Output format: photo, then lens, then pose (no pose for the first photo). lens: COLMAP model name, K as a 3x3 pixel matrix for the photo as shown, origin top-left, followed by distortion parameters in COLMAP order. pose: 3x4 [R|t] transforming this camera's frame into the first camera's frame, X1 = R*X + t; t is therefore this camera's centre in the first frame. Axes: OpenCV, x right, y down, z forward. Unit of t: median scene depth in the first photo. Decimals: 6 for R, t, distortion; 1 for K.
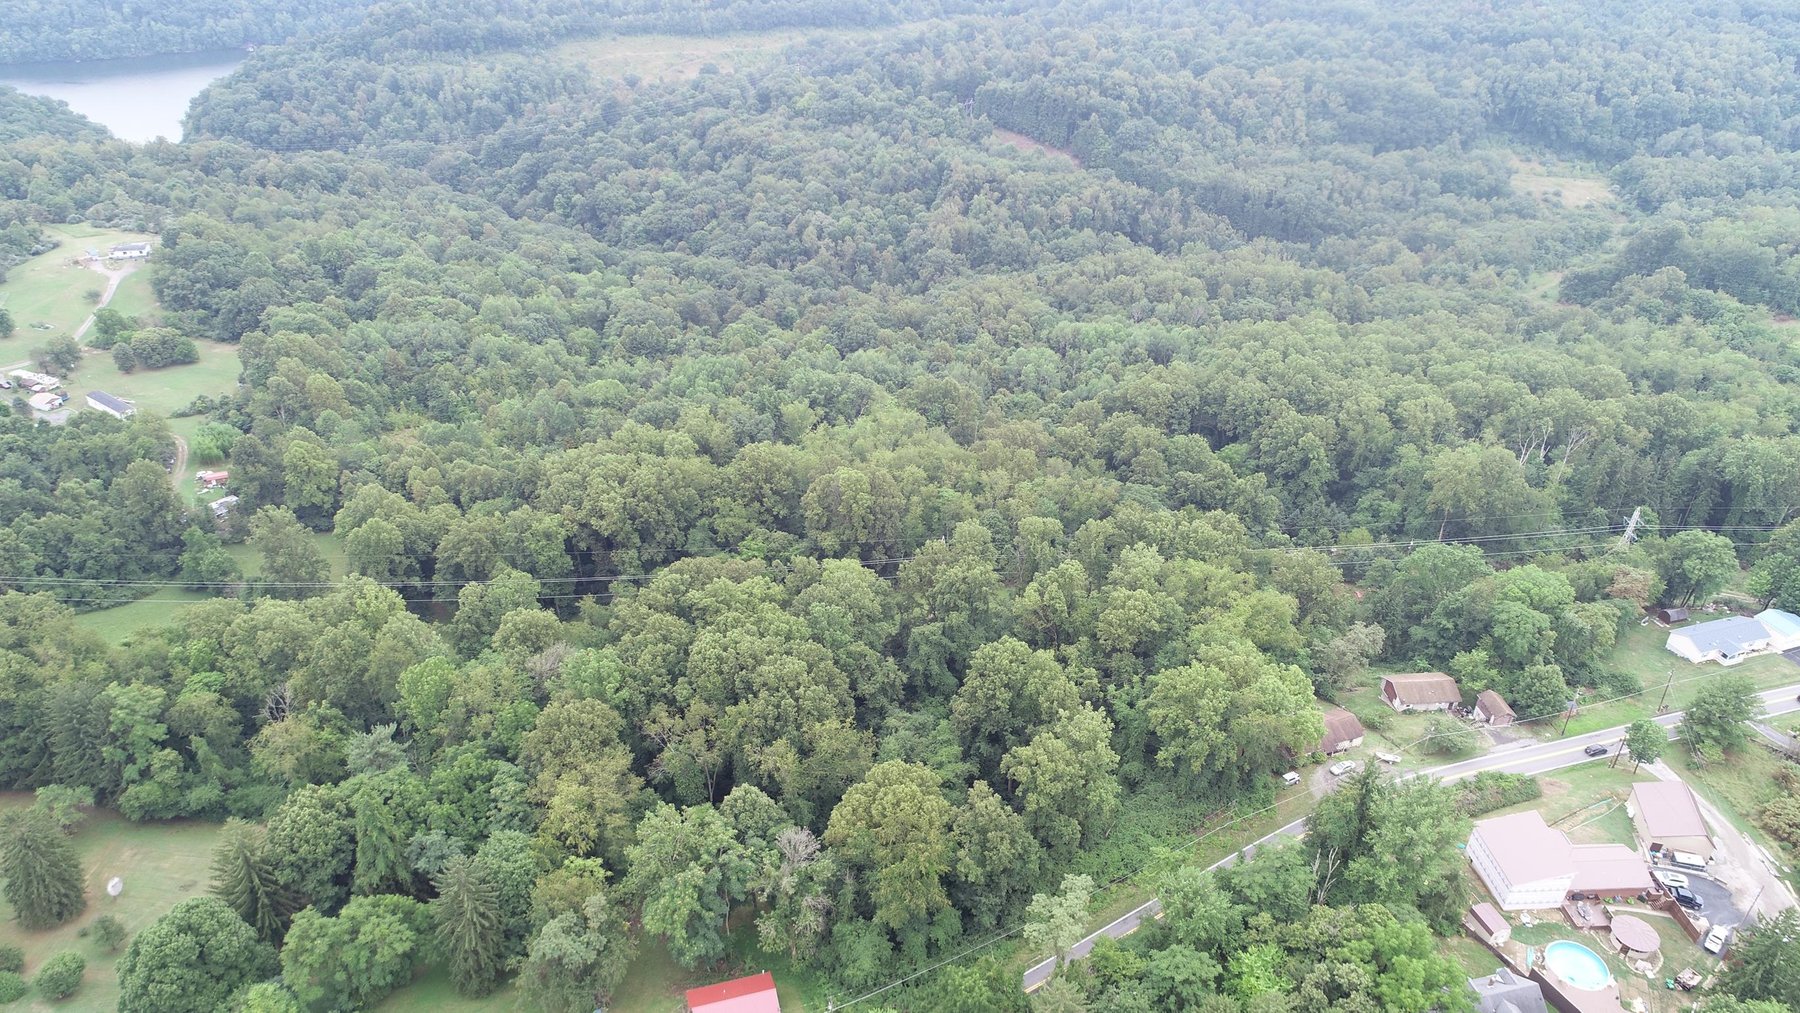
lens RADIAL K [[1202.0, 0, 897.6], [0, 1202.0, 504.3], [0, 0, 1]] dist [-0.006908, 0.001494]
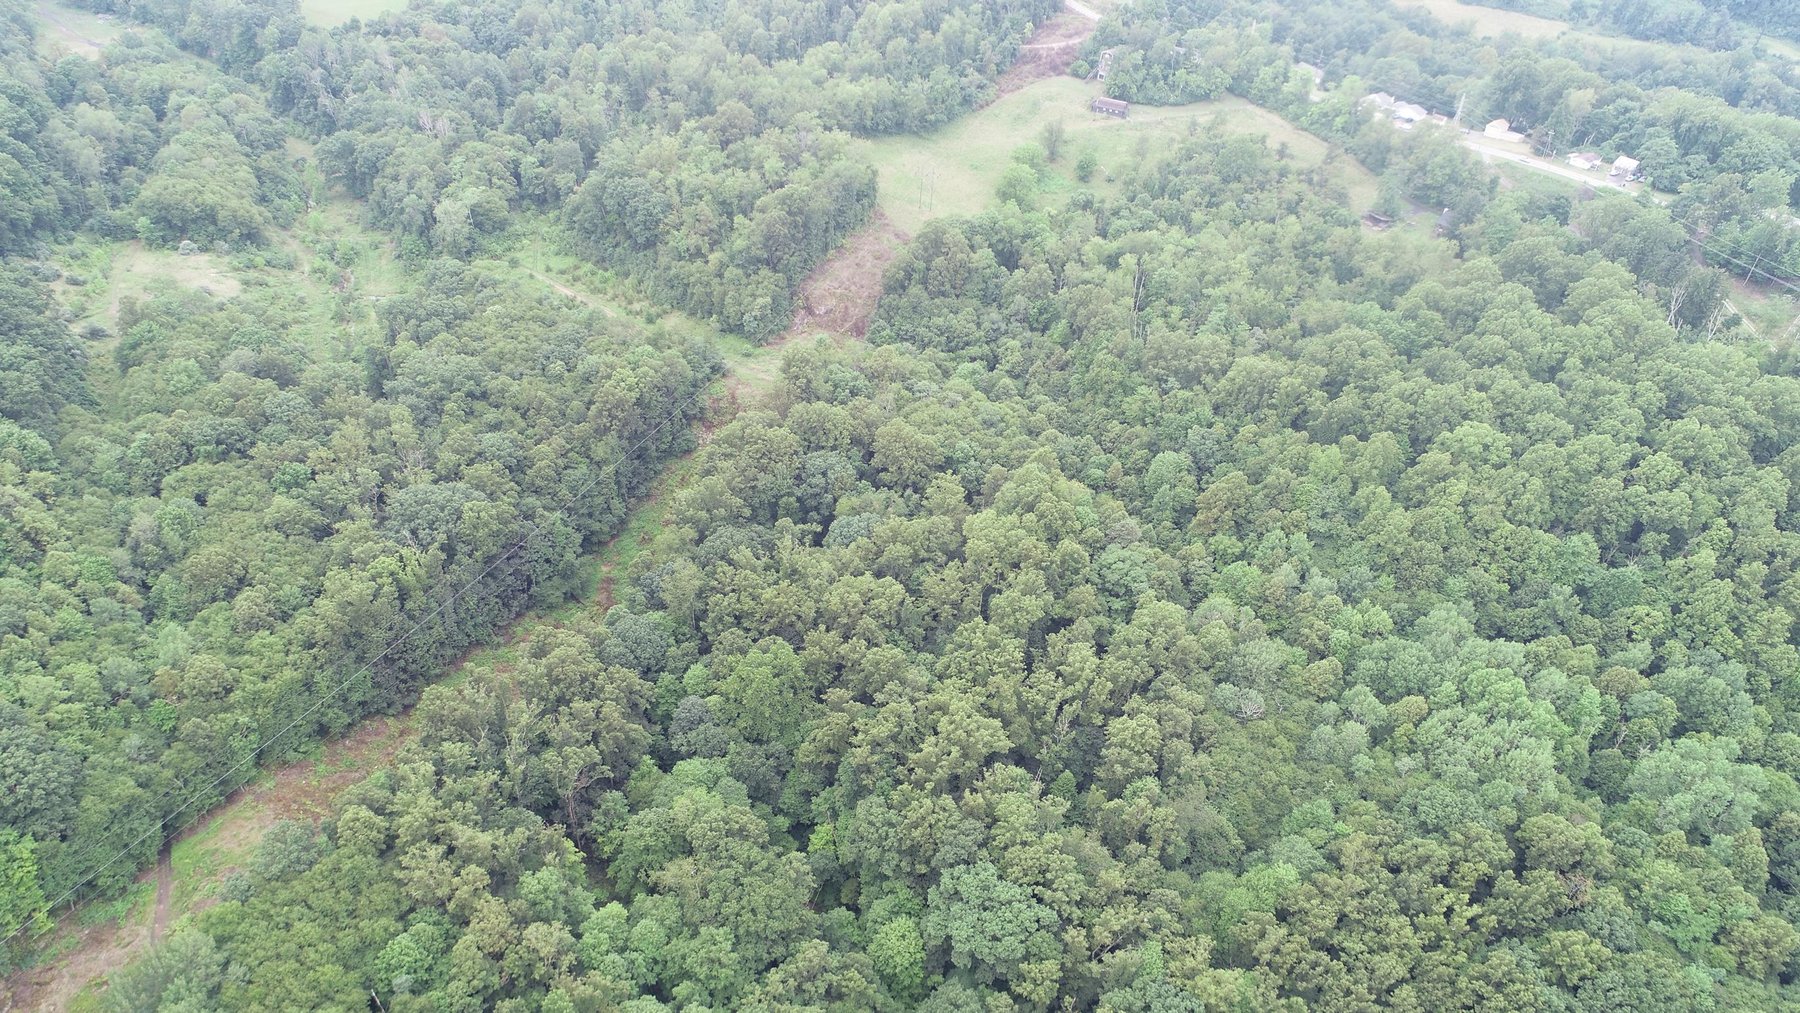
lens RADIAL K [[1202.0, 0, 905.2], [0, 1202.0, 508.7], [0, 0, 1]] dist [-0.006908, 0.001494]
pose [[-0.313904, -0.594878, 0.739990, -0.110608], [0.439849, 0.599592, 0.668597, -0.731235], [-0.841425, 0.535359, 0.073442, 1.193547]]
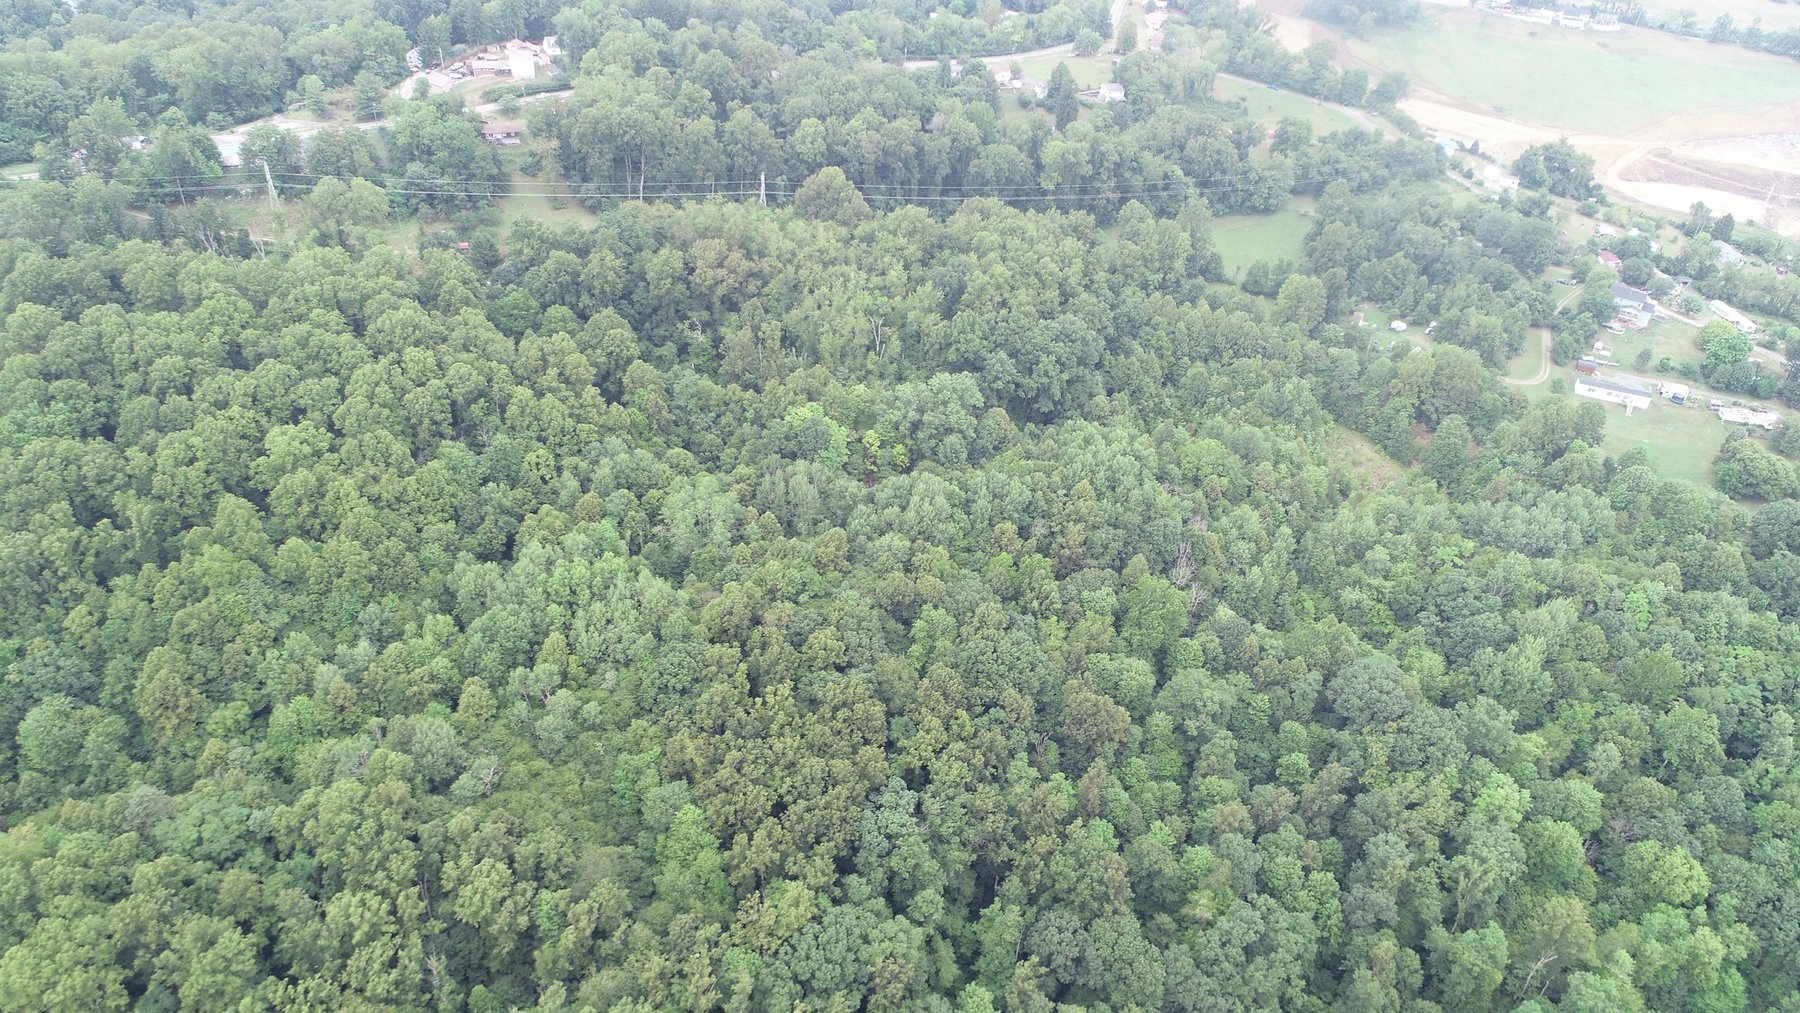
lens RADIAL K [[1202.0, 0, 896.5], [0, 1202.0, 501.1], [0, 0, 1]] dist [-0.006908, 0.001494]
pose [[-0.969419, 0.066384, -0.236260, 0.167001], [-0.188394, 0.415642, 0.889803, -0.768288], [0.157269, 0.907102, -0.390425, 1.277355]]
